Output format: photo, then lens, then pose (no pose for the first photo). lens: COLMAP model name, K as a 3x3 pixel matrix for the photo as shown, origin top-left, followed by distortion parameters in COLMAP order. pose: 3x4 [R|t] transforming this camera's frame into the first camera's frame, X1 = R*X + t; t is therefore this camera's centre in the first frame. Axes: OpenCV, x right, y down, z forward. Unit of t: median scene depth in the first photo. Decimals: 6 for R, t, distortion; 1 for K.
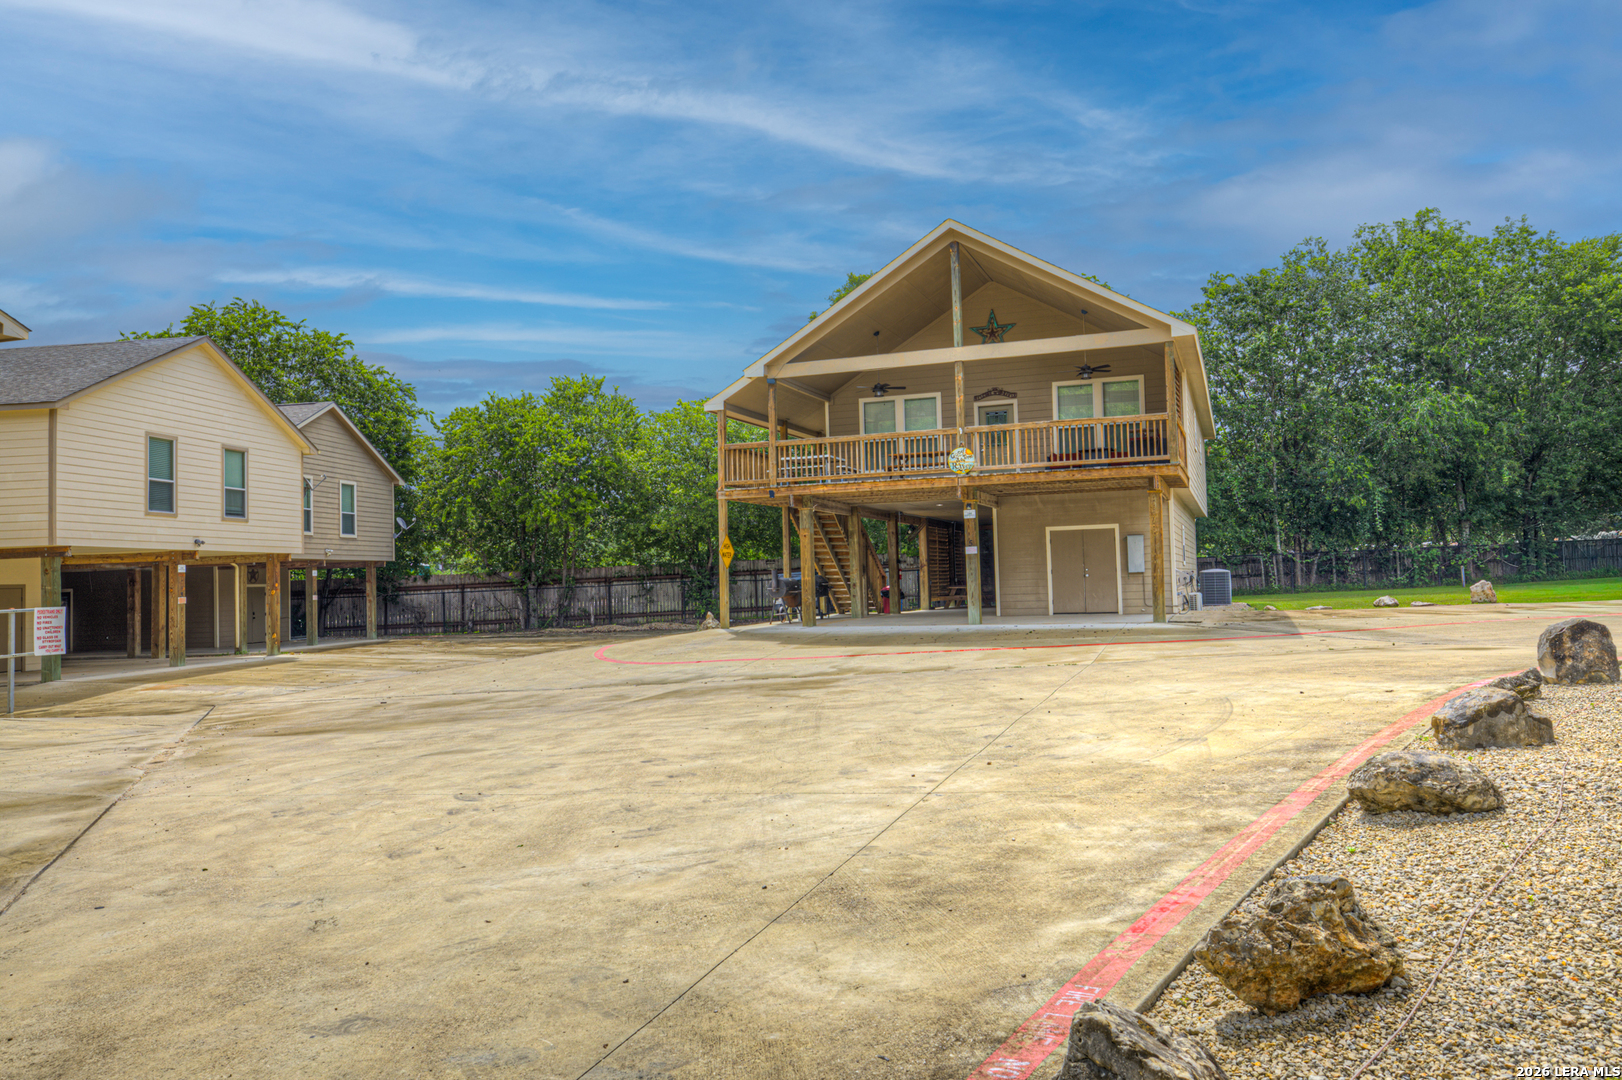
lens RADIAL K [[1179.4, 0, 803.3], [0, 1179.4, 548.9], [0, 0, 1]] dist [0.020769, 0.000829]
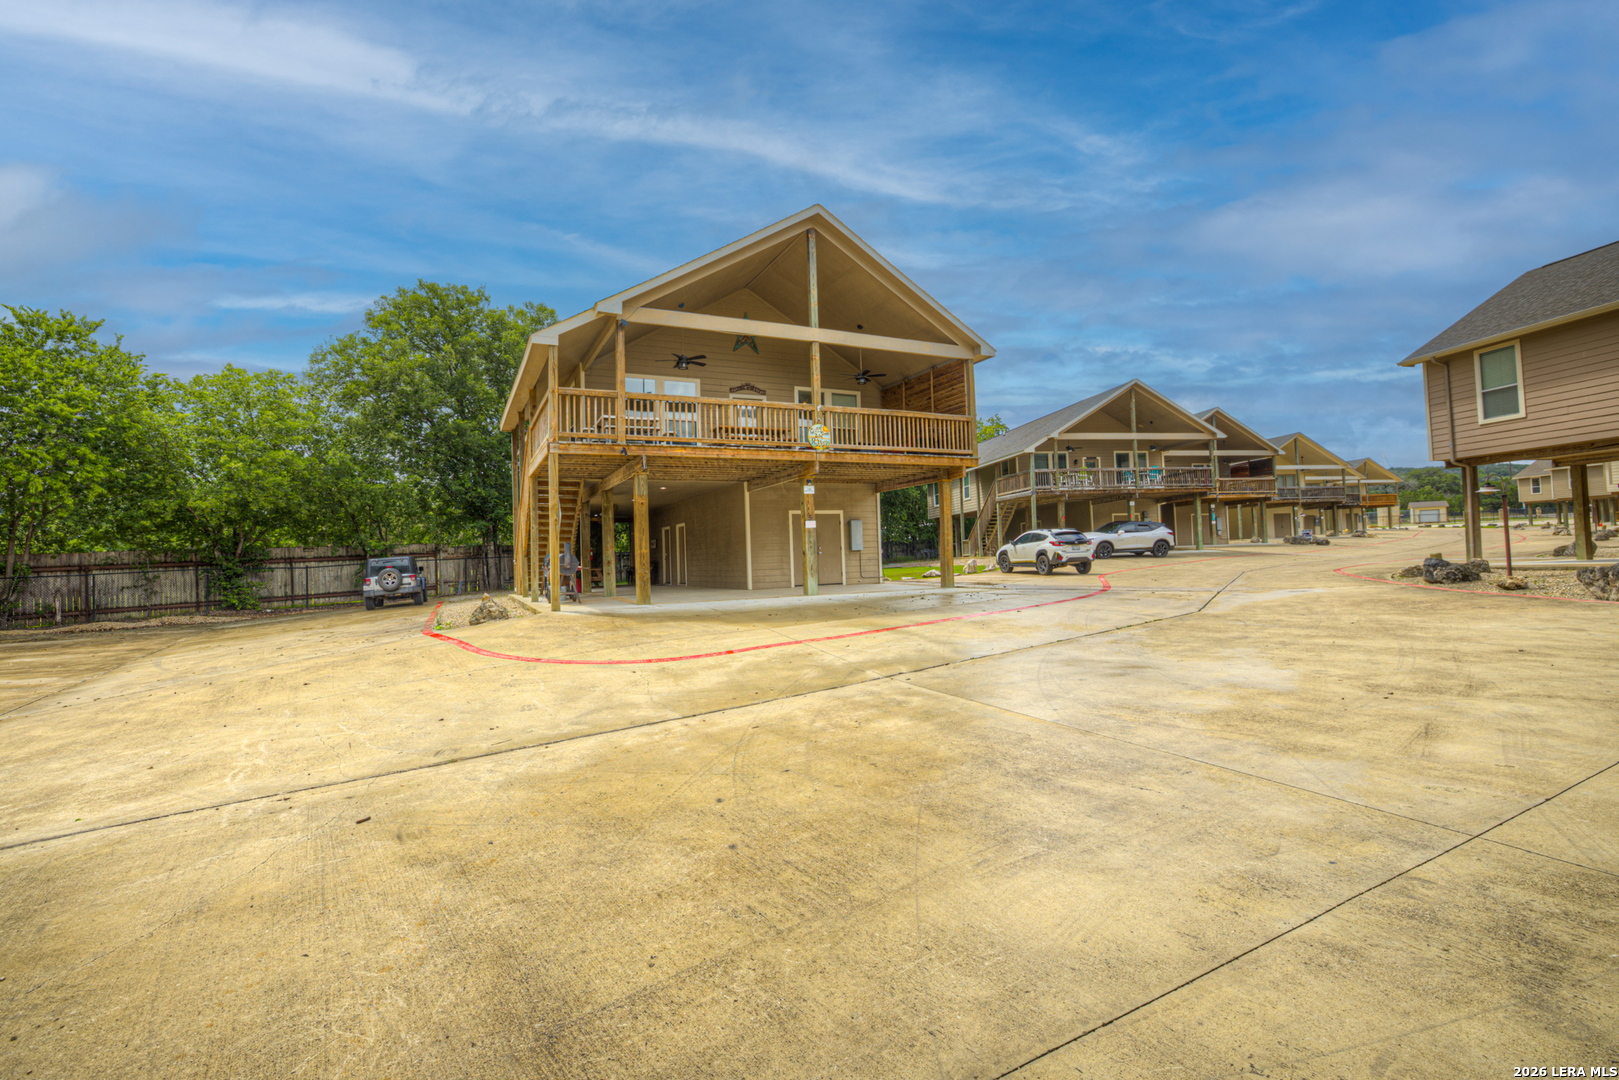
lens RADIAL K [[712.0, 0, 806.4], [0, 712.0, 530.3], [0, 0, 1]] dist [-0.047674, 0.016468]
pose [[0.689806, 0.031095, 0.723326, -0.202594], [-0.004508, 0.999242, -0.038657, 0.019629], [-0.723980, 0.023405, 0.689423, 0.367184]]
